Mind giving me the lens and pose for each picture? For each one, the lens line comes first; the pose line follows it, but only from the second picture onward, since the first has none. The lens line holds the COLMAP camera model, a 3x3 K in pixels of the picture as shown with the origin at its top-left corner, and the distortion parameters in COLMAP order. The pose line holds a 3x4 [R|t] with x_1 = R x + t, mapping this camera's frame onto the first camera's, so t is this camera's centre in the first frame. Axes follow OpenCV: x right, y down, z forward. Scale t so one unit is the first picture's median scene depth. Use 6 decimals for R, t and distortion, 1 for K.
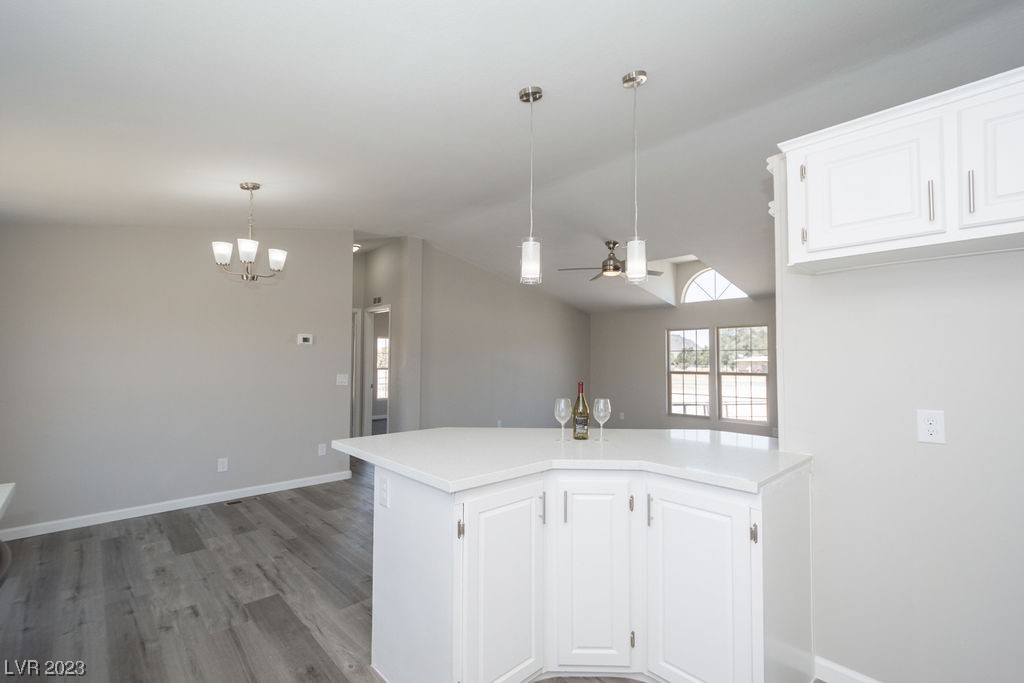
lens RADIAL K [[448.9, 0, 517.7], [0, 448.9, 345.6], [0, 0, 1]] dist [0.010476, -0.002911]
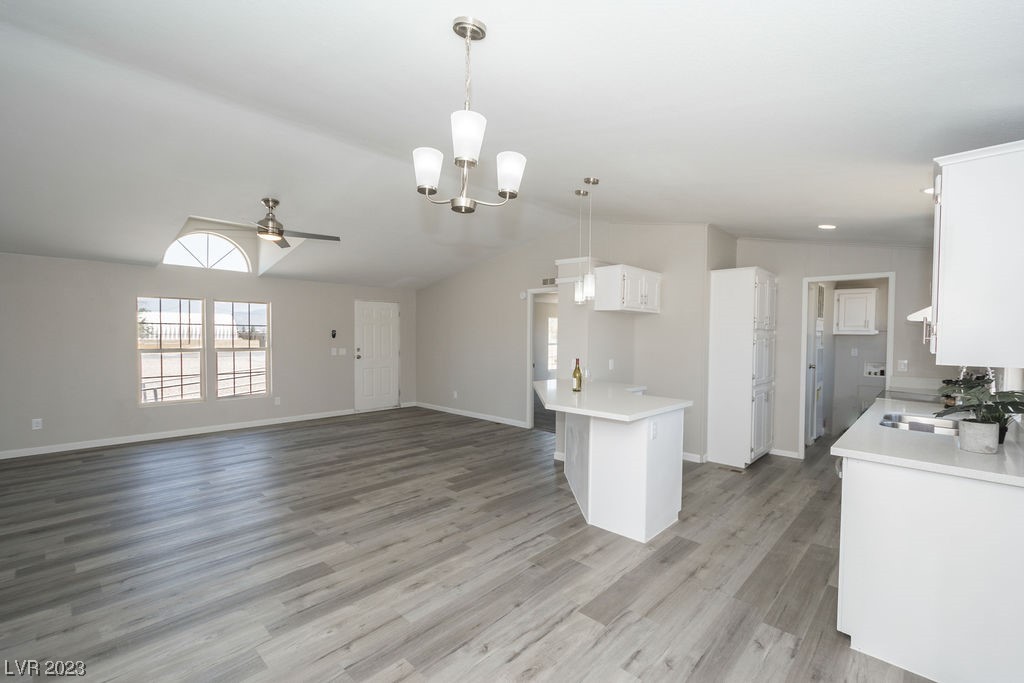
lens RADIAL K [[448.9, 0, 520.5], [0, 448.9, 348.2], [0, 0, 1]] dist [0.010476, -0.002911]
pose [[-0.063255, -0.036648, 0.997324, -1.401133], [-0.047306, 0.998312, 0.033684, -0.005208], [-0.996876, -0.045049, -0.064881, 1.190790]]
